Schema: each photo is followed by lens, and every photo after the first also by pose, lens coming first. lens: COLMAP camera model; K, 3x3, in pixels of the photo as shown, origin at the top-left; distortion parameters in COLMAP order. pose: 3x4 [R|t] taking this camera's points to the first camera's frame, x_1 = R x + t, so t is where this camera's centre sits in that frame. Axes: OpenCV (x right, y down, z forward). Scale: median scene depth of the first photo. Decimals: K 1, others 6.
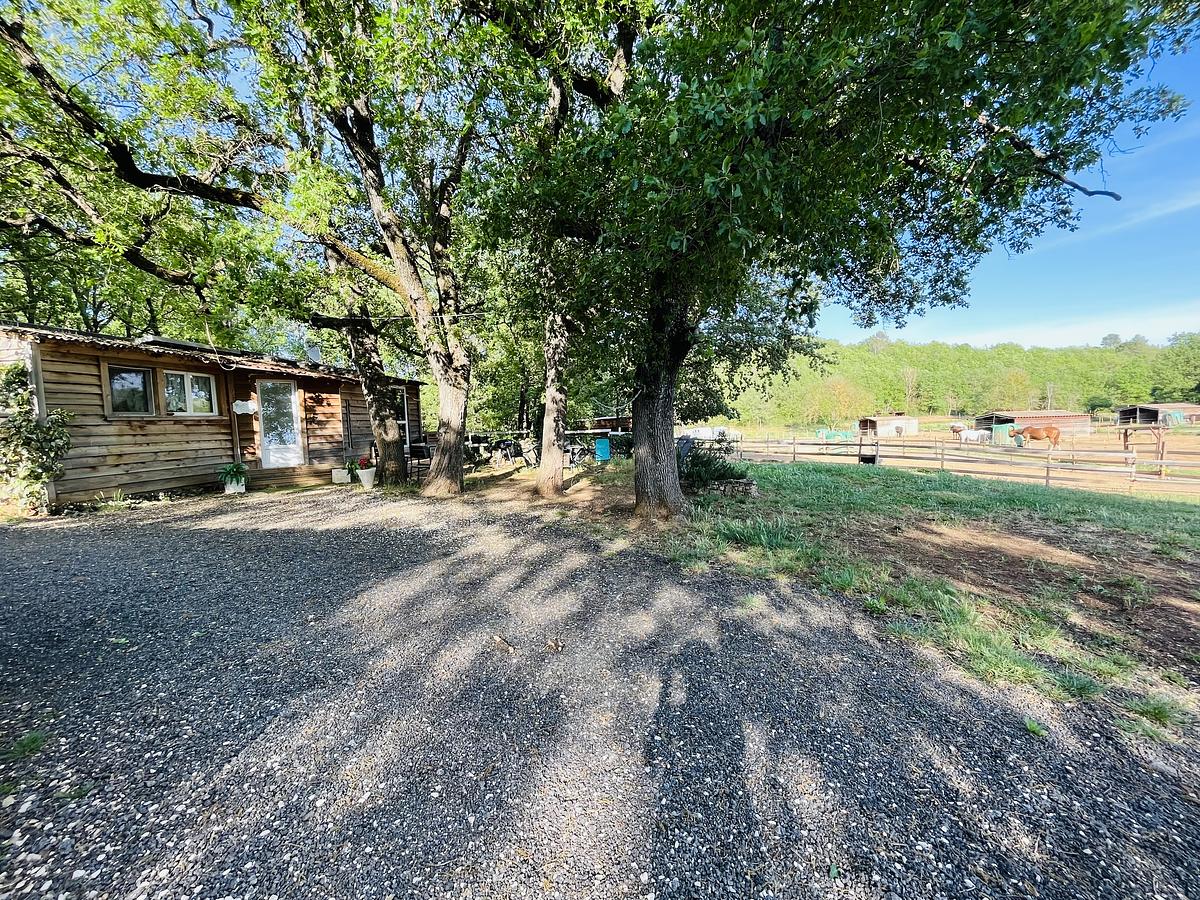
lens RADIAL K [[488.1, 0, 600.0], [0, 488.1, 450.0], [0, 0, 1]] dist [-0.001284, -0.000910]
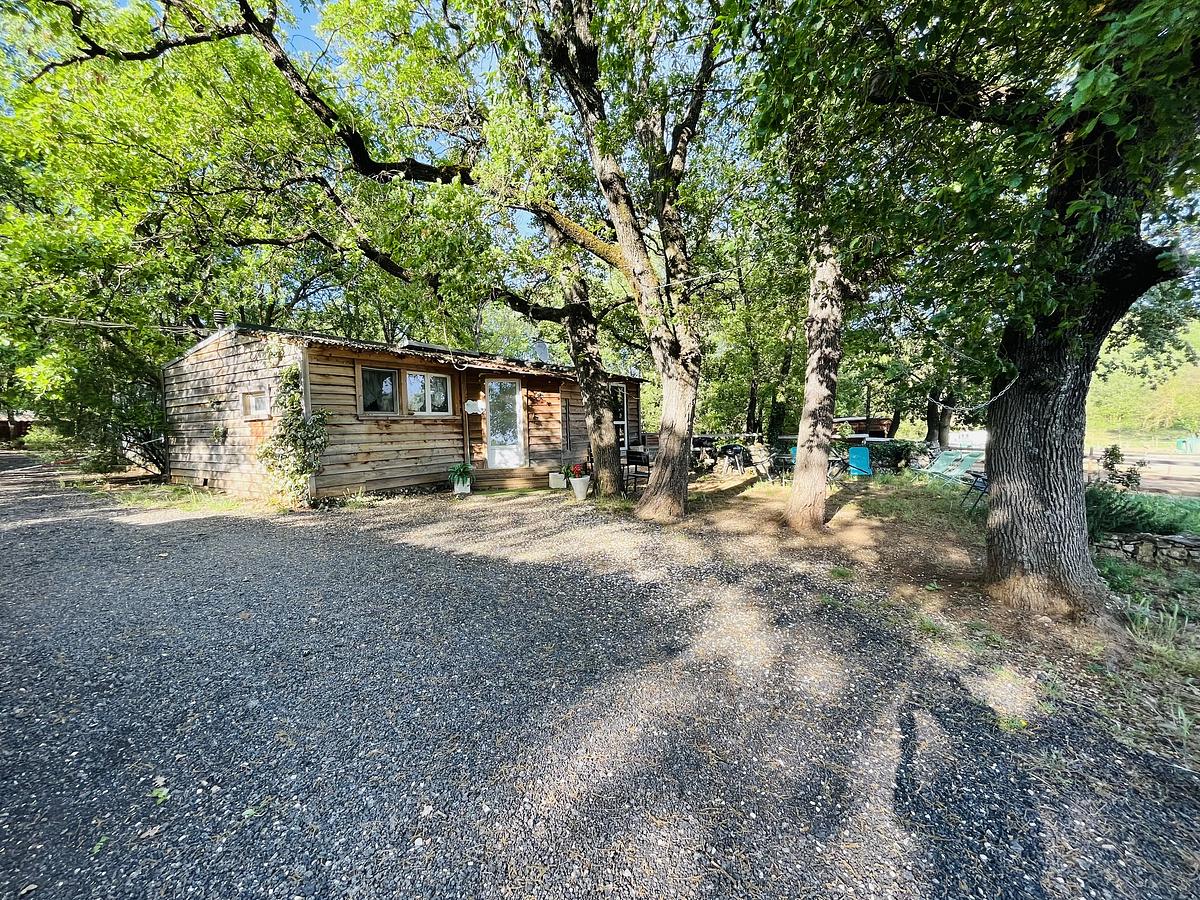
lens RADIAL K [[488.1, 0, 600.0], [0, 488.1, 450.0], [0, 0, 1]] dist [-0.001284, -0.000910]
pose [[0.907421, 0.036815, -0.418608, -0.077614], [-0.035853, 0.999305, 0.010165, -0.020070], [0.418691, 0.005785, 0.908110, 0.212764]]
